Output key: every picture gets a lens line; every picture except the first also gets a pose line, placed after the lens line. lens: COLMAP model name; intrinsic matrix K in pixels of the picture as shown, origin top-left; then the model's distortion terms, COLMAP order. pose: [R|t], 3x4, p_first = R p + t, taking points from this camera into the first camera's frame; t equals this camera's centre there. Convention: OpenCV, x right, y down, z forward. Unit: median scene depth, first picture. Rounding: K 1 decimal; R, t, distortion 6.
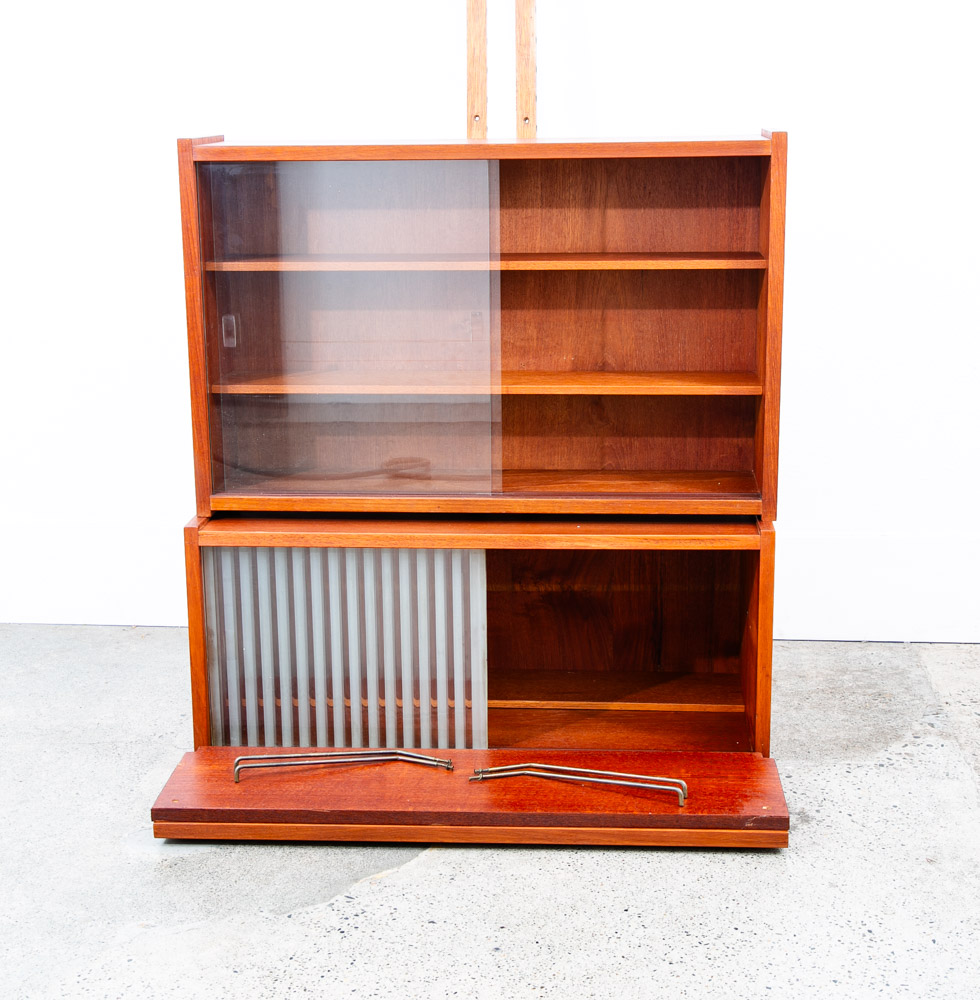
lens RADIAL K [[1646.4, 0, 492.0], [0, 1646.4, 467.1], [0, 0, 1]] dist [0.086782, -0.057744]
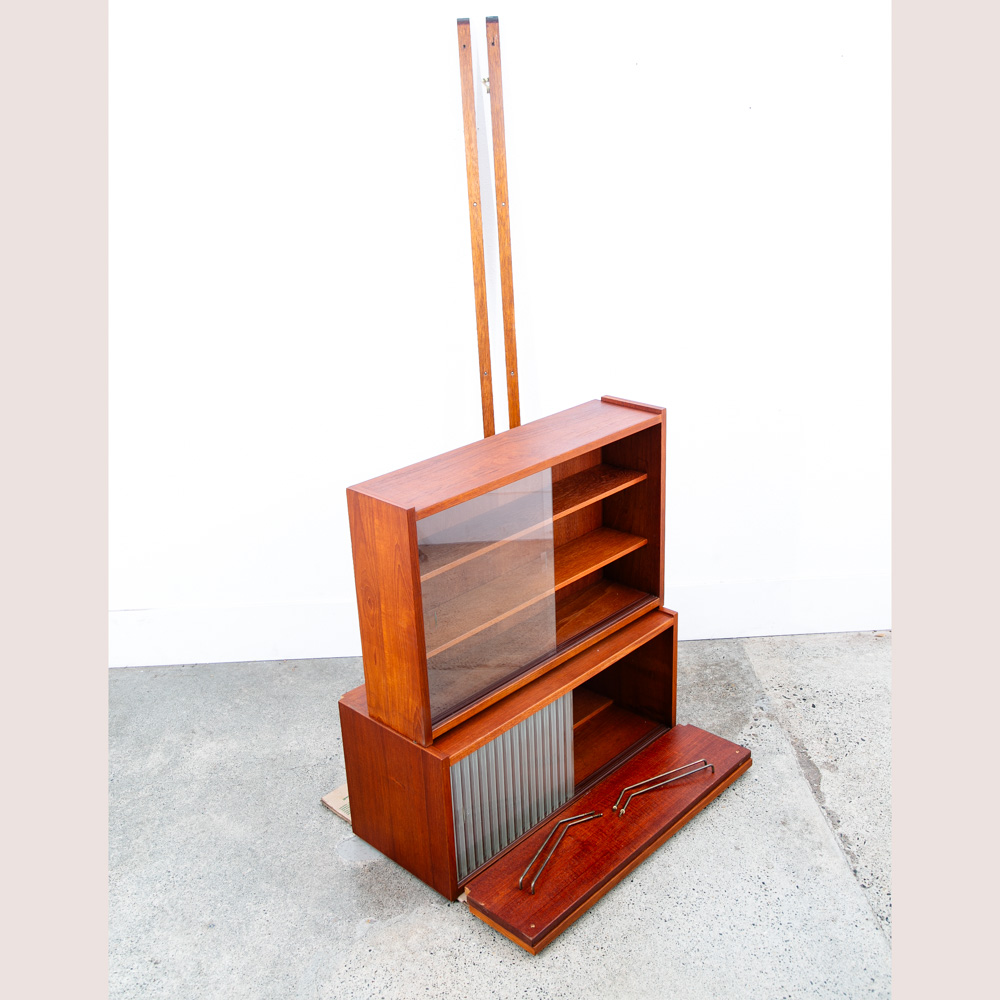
lens RADIAL K [[1031.9, 0, 503.6], [0, 1031.9, 465.4], [0, 0, 1]] dist [-0.004072, 0.017133]
pose [[0.991384, -0.068398, 0.111716, -0.132792], [0.054459, 0.990865, 0.123376, -0.286609], [-0.119134, -0.116229, 0.986052, -0.045234]]
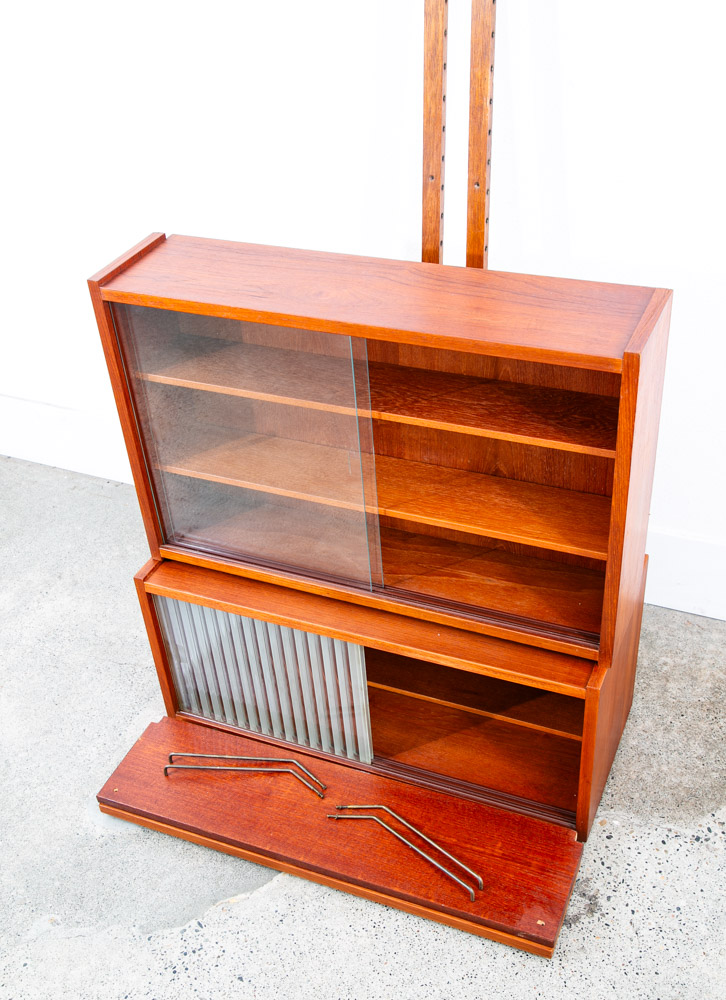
lens RADIAL K [[1090.4, 0, 367.5], [0, 1090.4, 529.0], [0, 0, 1]] dist [0.019673, 0.036167]
pose [[0.943054, 0.156248, -0.293659, 0.215961], [-0.017293, 0.904650, 0.425804, -0.349936], [0.332189, -0.396478, 0.855836, 0.367709]]
